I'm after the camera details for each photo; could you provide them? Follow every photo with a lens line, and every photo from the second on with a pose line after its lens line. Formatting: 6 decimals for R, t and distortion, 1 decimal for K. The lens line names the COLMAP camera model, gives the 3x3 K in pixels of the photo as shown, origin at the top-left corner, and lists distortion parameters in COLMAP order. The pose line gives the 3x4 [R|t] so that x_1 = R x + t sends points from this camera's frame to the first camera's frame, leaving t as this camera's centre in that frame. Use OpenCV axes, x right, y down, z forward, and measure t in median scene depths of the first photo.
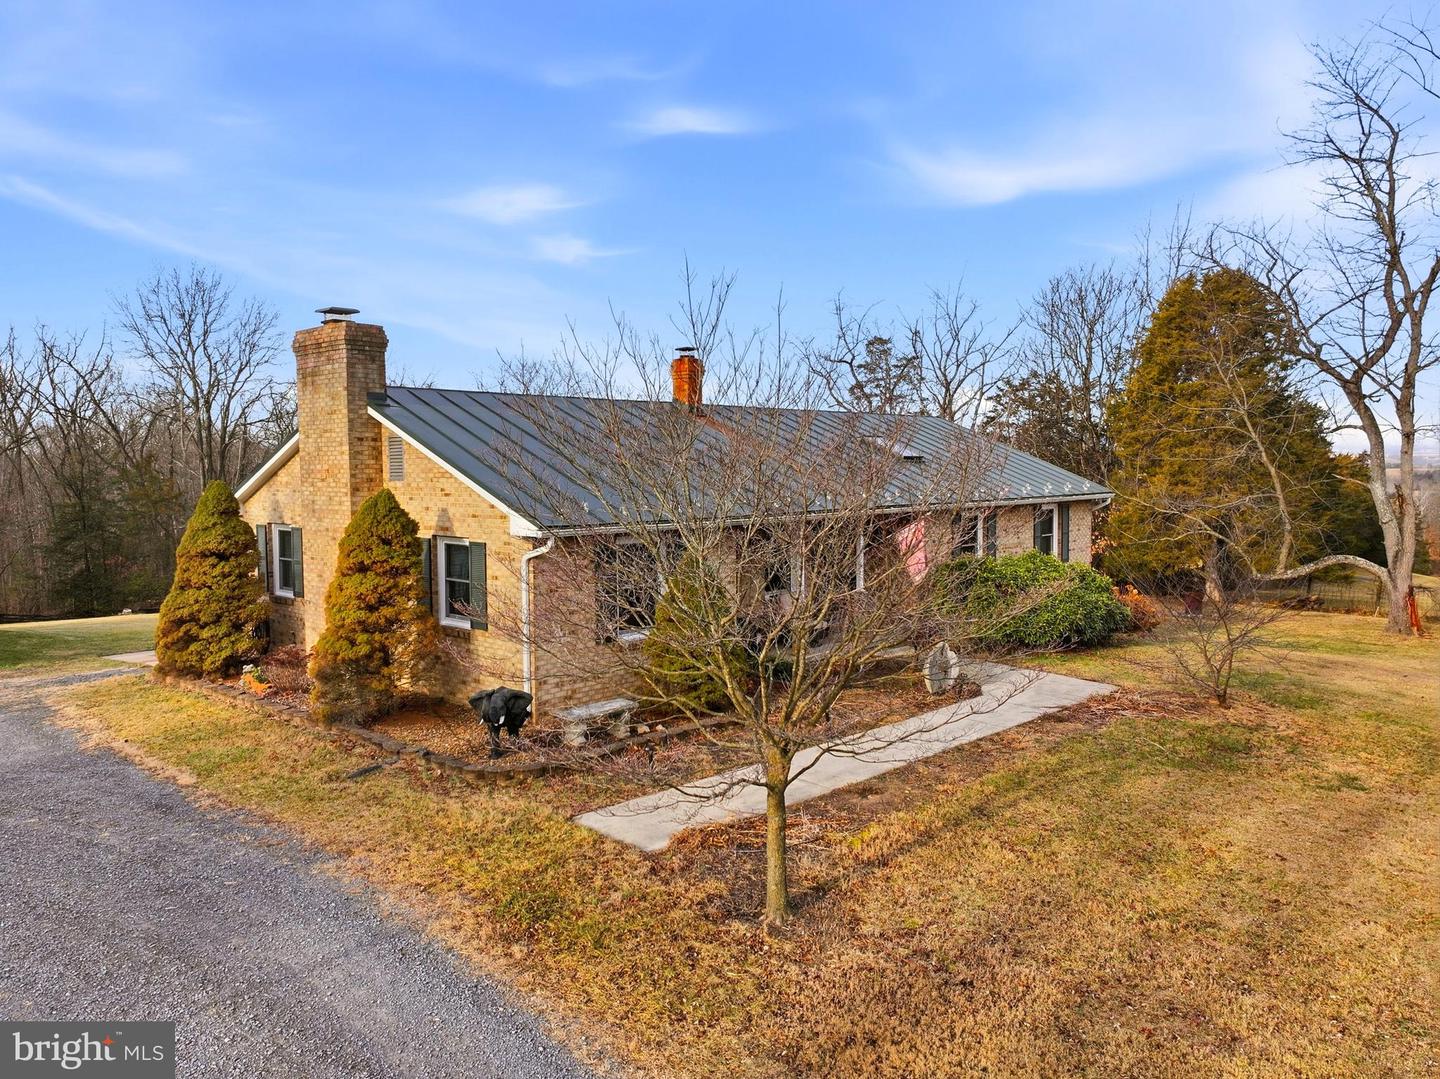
lens RADIAL K [[1008.0, 0, 715.2], [0, 1008.0, 541.9], [0, 0, 1]] dist [0.006298, 0.008525]
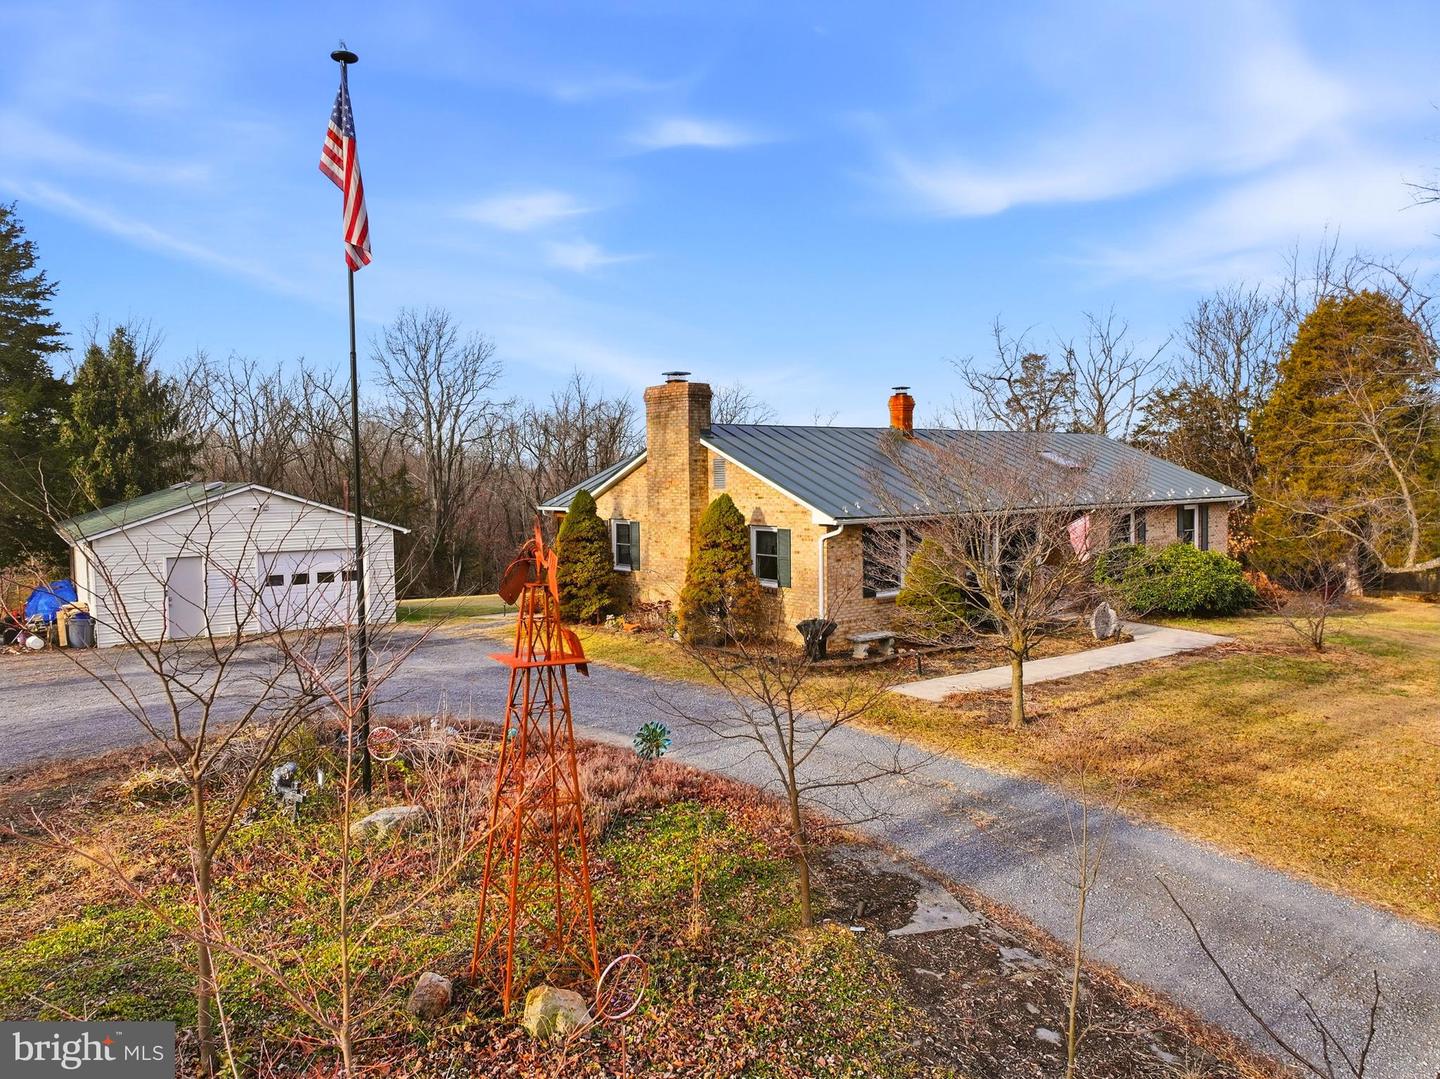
lens RADIAL K [[1008.0, 0, 727.3], [0, 1008.0, 535.9], [0, 0, 1]] dist [0.006298, 0.008525]
pose [[0.992330, 0.001318, -0.123613, -0.092450], [-0.002888, 0.999917, -0.012525, 0.020428], [0.123586, 0.012786, 0.992251, -0.346787]]
